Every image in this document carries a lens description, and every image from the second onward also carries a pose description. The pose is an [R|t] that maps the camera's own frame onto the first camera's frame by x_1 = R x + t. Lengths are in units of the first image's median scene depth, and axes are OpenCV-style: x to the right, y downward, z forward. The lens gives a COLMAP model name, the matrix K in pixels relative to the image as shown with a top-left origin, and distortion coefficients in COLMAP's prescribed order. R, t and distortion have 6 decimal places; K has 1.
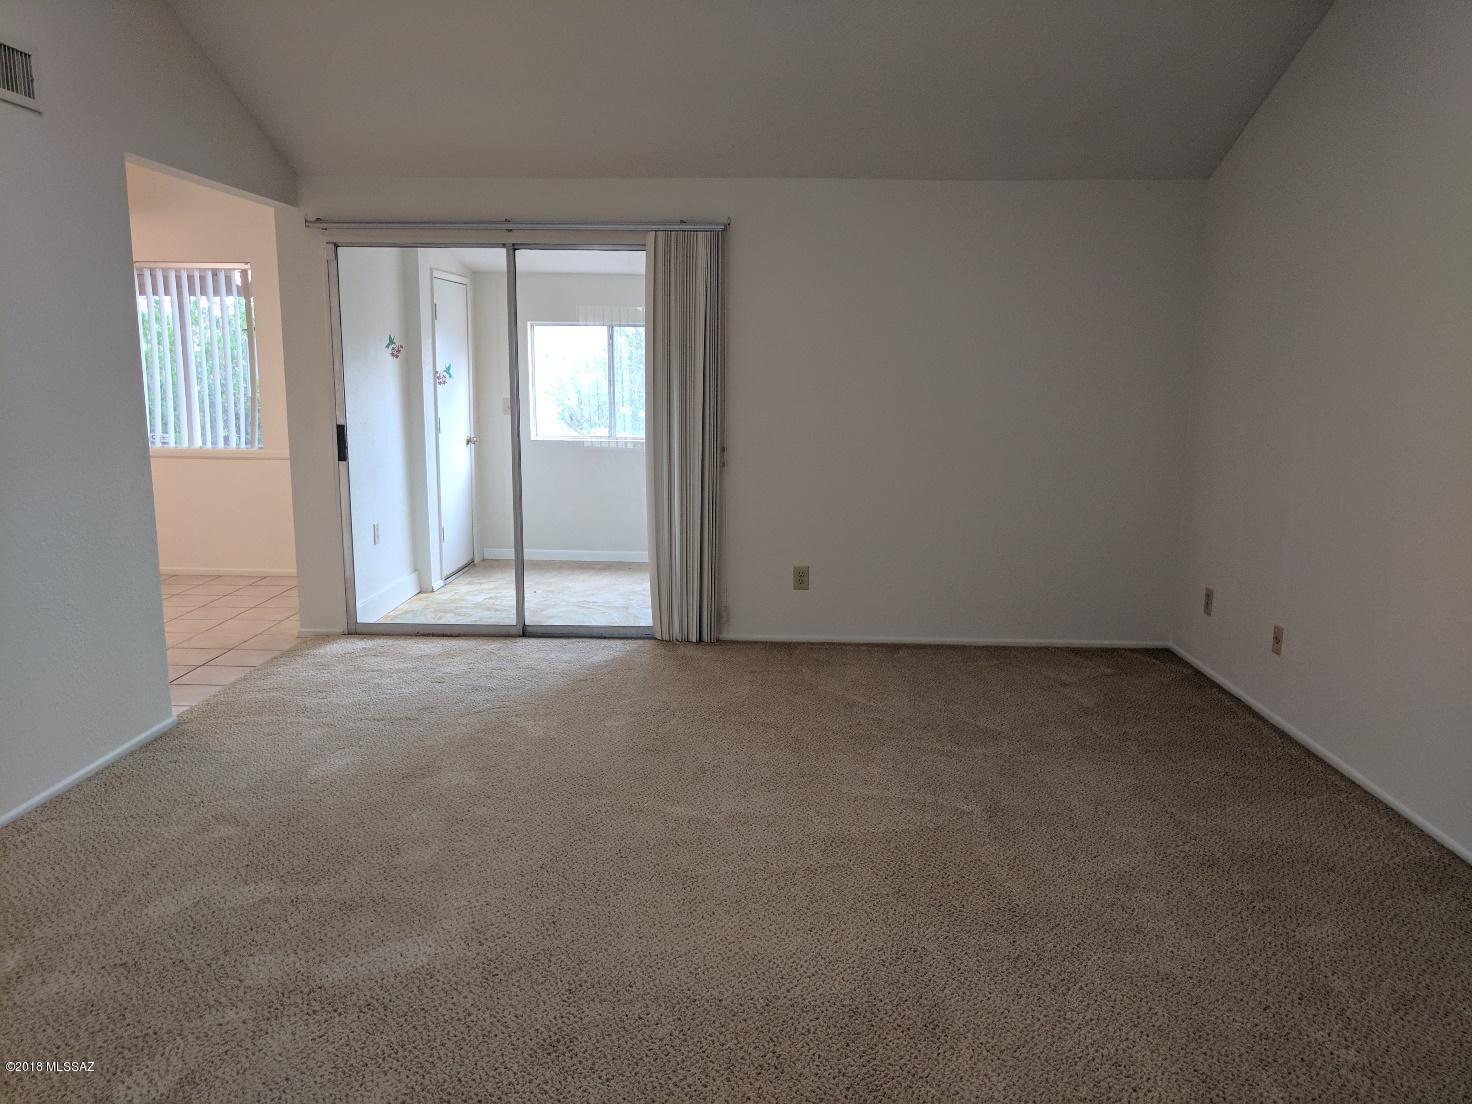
lens RADIAL K [[1103.9, 0, 740.5], [0, 1103.9, 553.9], [0, 0, 1]] dist [-0.010576, 0.015740]
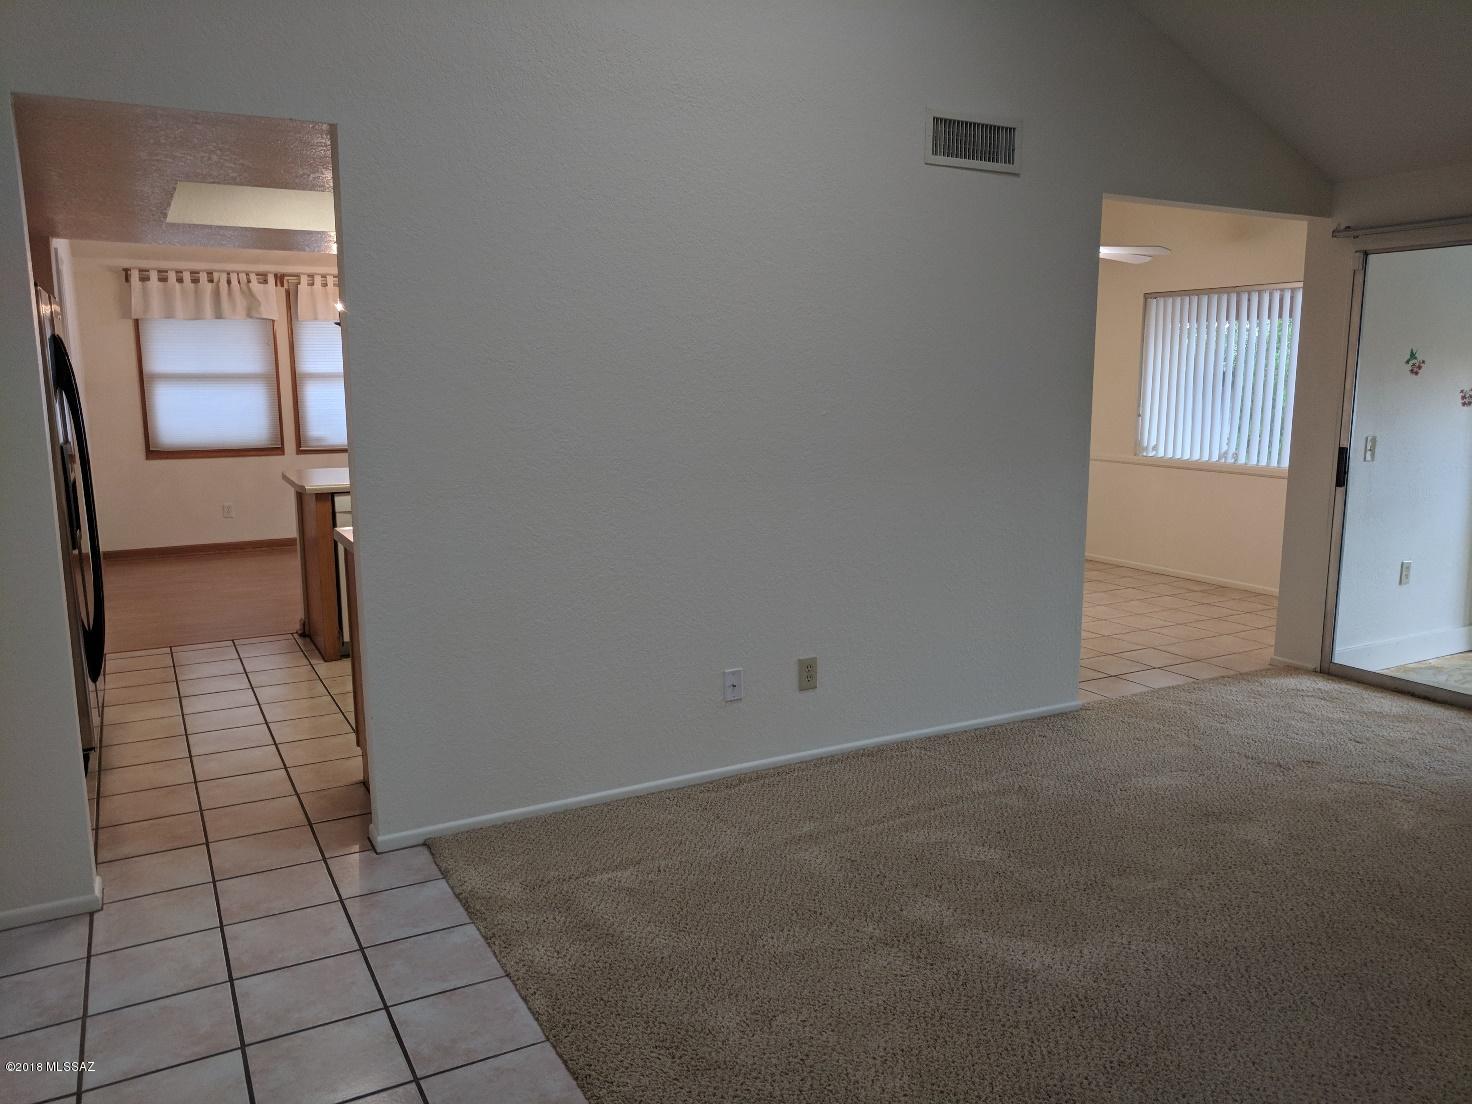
lens RADIAL K [[1103.9, 0, 738.4], [0, 1103.9, 552.4], [0, 0, 1]] dist [-0.010576, 0.015740]
pose [[0.504518, 0.125832, -0.854183, 0.209934], [-0.142804, 0.987858, 0.061177, -0.016232], [0.851509, 0.091116, 0.516362, 0.112195]]
